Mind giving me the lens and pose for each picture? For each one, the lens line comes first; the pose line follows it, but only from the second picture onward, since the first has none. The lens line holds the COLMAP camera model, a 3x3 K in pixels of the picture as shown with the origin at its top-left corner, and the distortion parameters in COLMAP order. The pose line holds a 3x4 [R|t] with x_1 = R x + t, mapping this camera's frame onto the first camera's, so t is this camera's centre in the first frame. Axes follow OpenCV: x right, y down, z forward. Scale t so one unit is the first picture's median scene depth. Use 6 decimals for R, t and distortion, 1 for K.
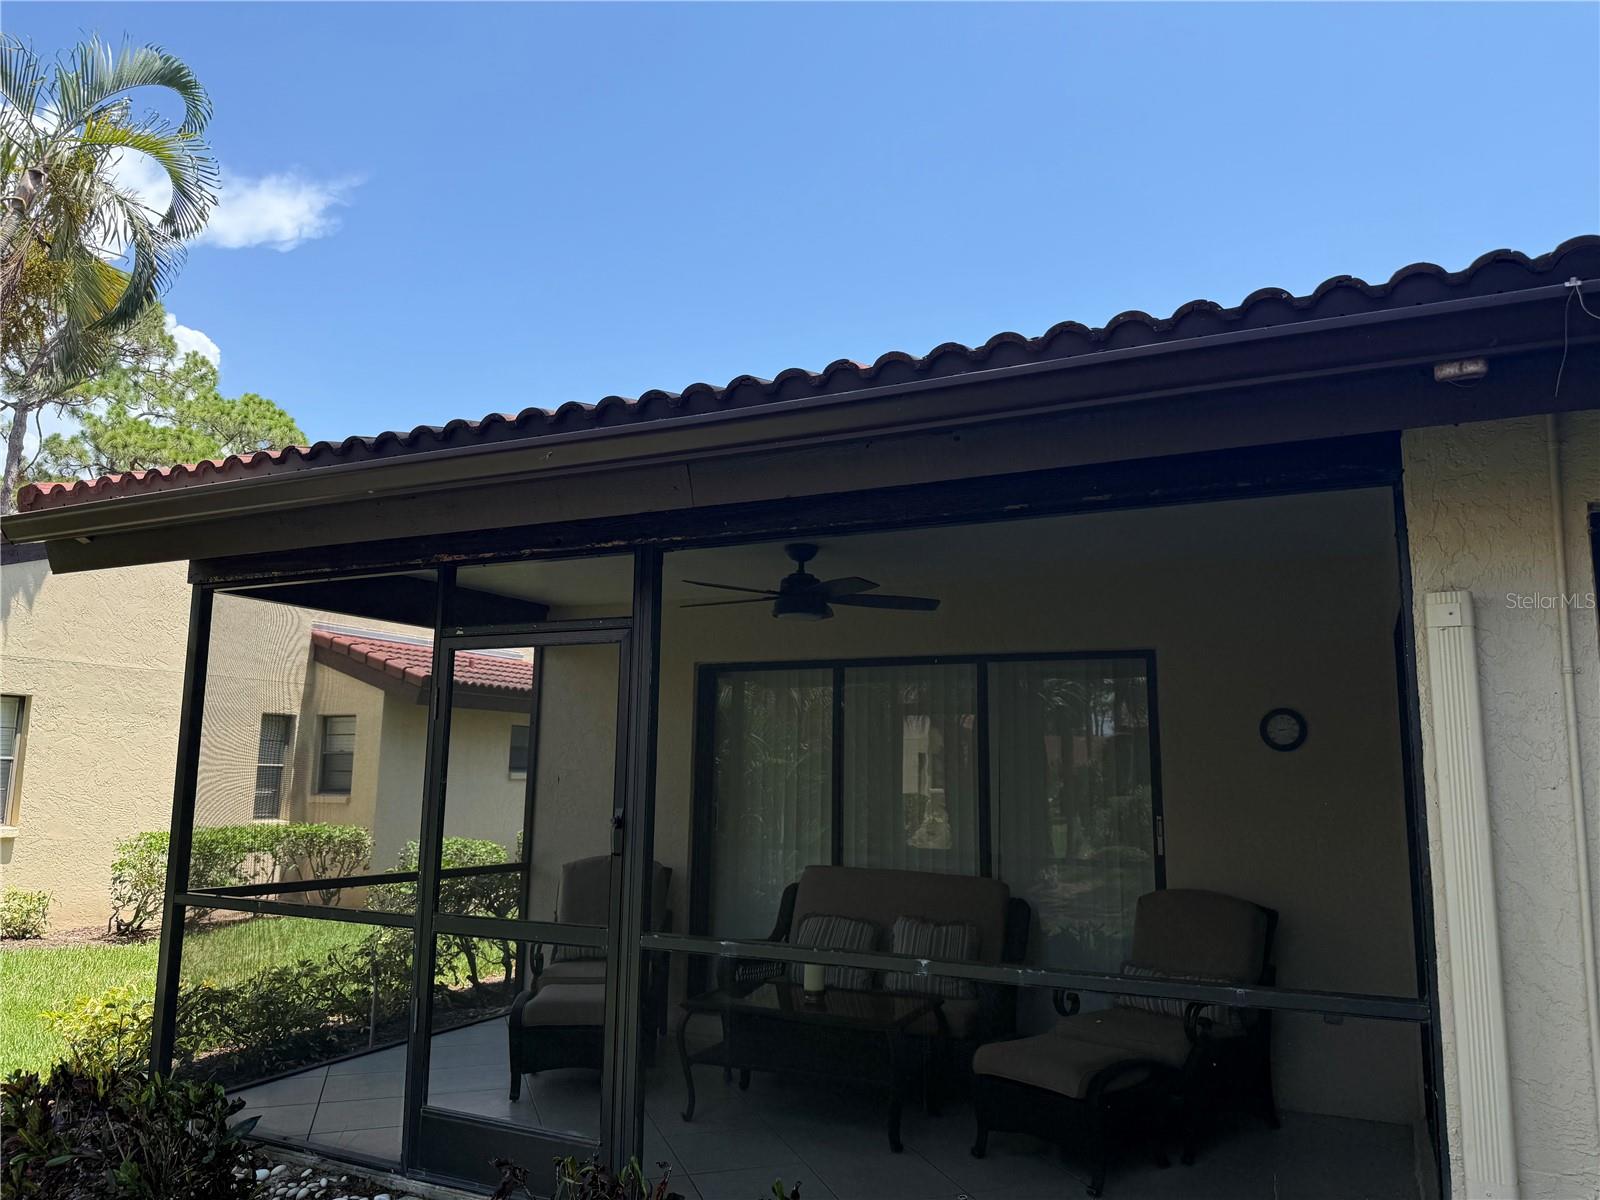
lens RADIAL K [[1113.5, 0, 798.7], [0, 1113.5, 602.7], [0, 0, 1]] dist [0.072515, -0.110089]
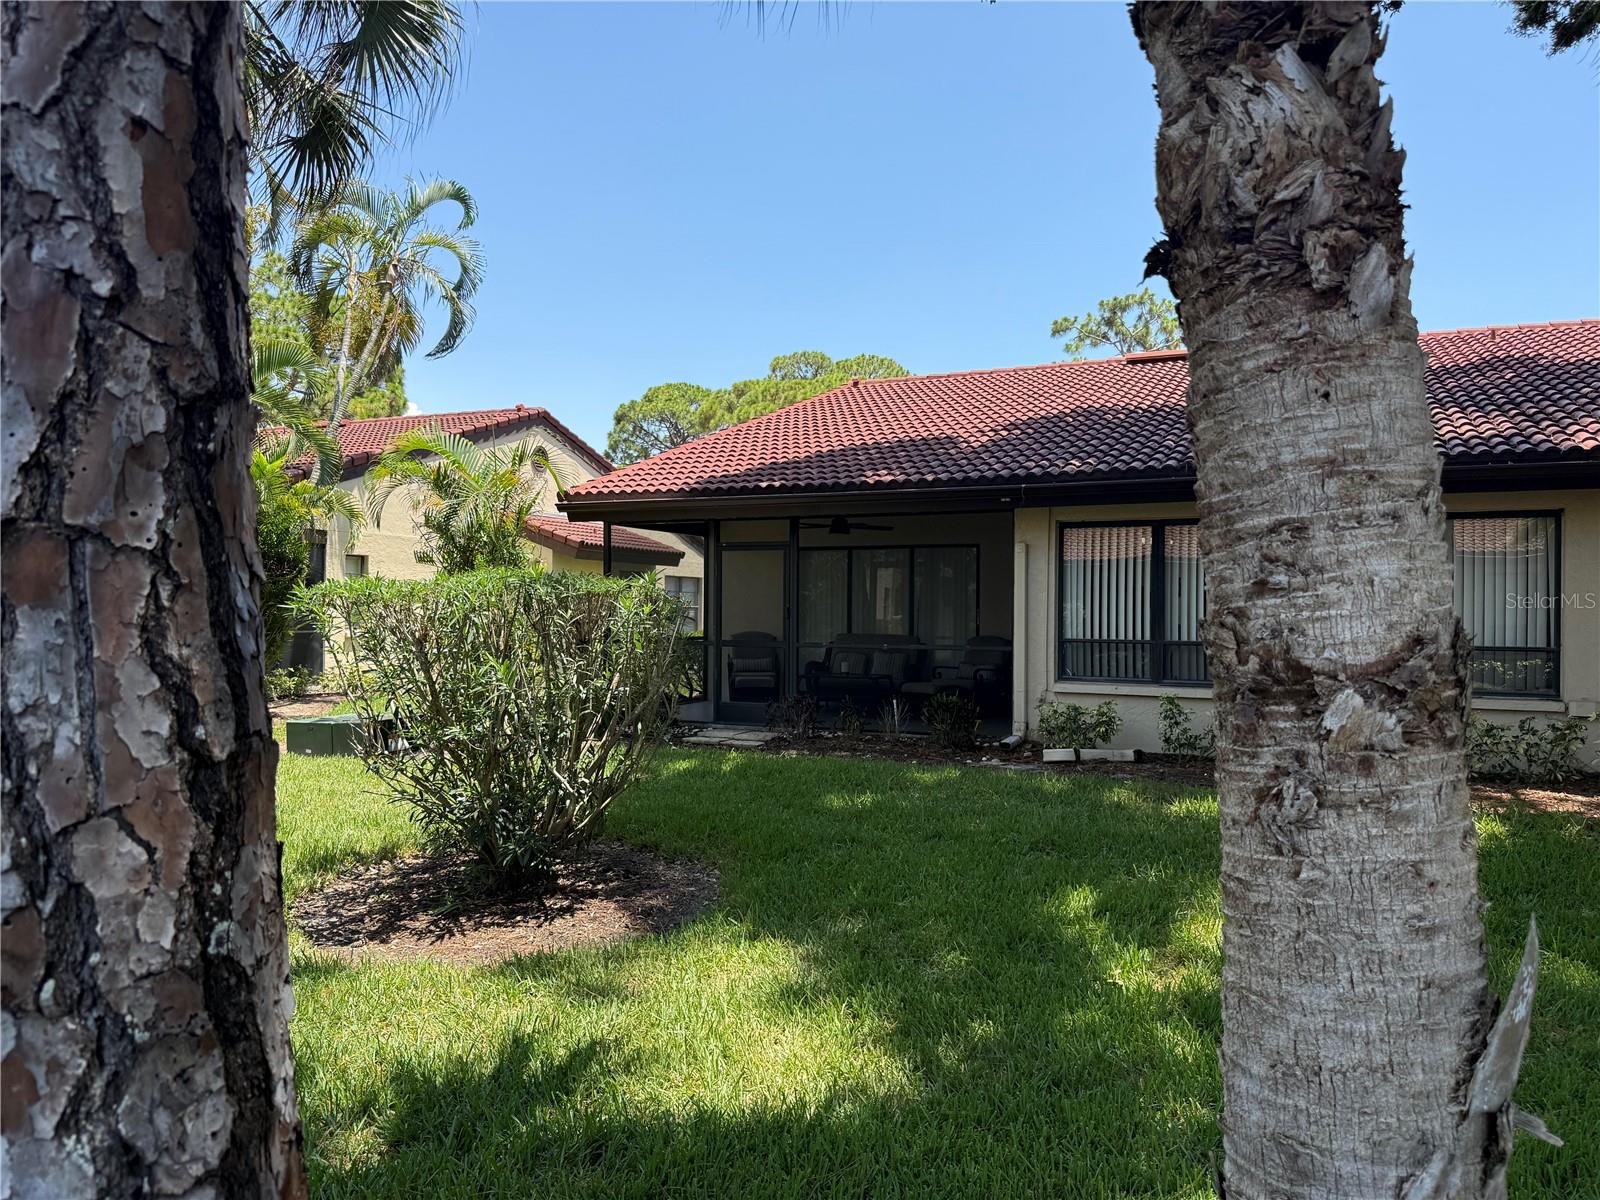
lens RADIAL K [[1113.5, 0, 802.7], [0, 1113.5, 602.6], [0, 0, 1]] dist [0.072515, -0.110089]
pose [[0.999504, 0.004061, 0.031226, -0.084052], [-0.008286, 0.990620, 0.136393, -0.091968], [-0.030379, -0.136584, 0.990163, -0.798565]]
